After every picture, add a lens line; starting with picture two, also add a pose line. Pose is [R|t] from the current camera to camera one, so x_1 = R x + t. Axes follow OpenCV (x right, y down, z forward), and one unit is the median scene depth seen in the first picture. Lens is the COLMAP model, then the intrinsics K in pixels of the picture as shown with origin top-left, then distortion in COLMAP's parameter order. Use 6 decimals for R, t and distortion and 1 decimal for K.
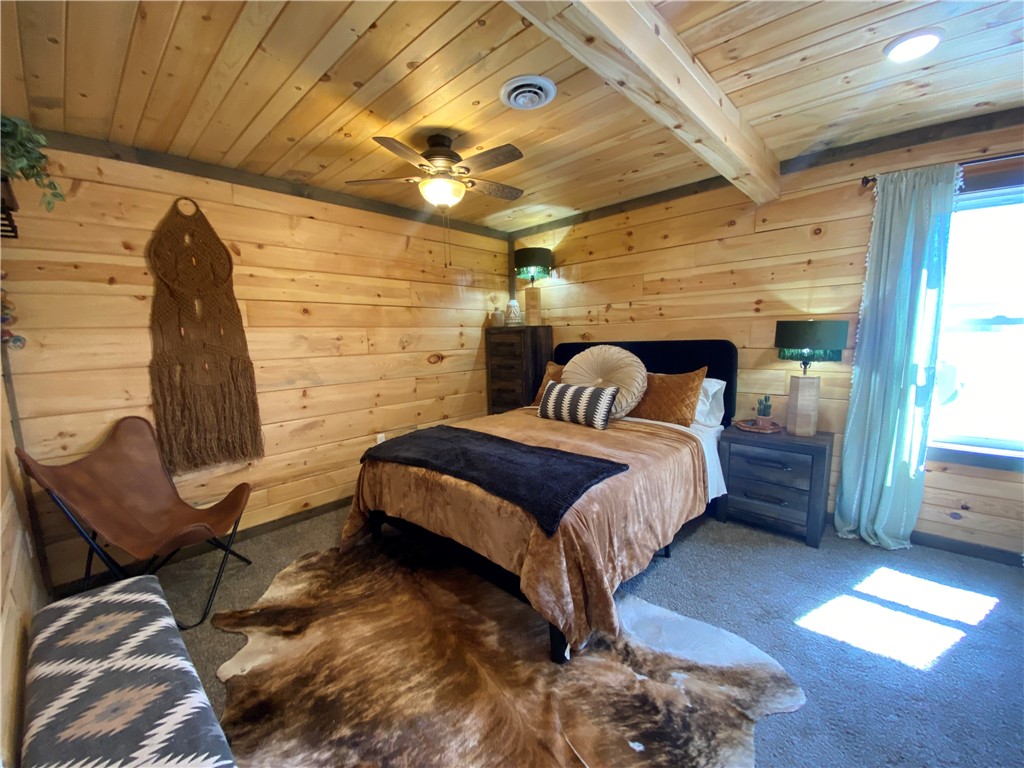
lens RADIAL K [[409.2, 0, 511.2], [0, 409.2, 388.0], [0, 0, 1]] dist [0.023005, -0.023745]
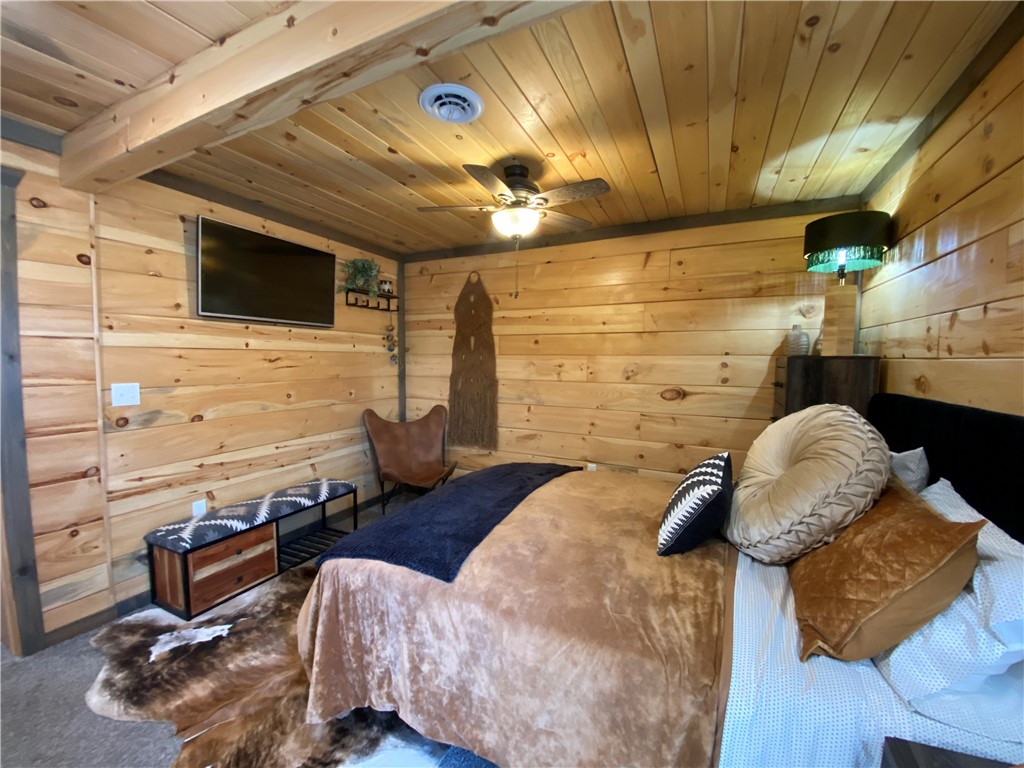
lens RADIAL K [[409.2, 0, 511.2], [0, 409.2, 388.0], [0, 0, 1]] dist [0.023005, -0.023745]
pose [[0.292113, 0.098420, -0.951306, 0.661049], [-0.134539, 0.989028, 0.061011, -0.122955], [0.946873, 0.110165, 0.302150, 0.617184]]
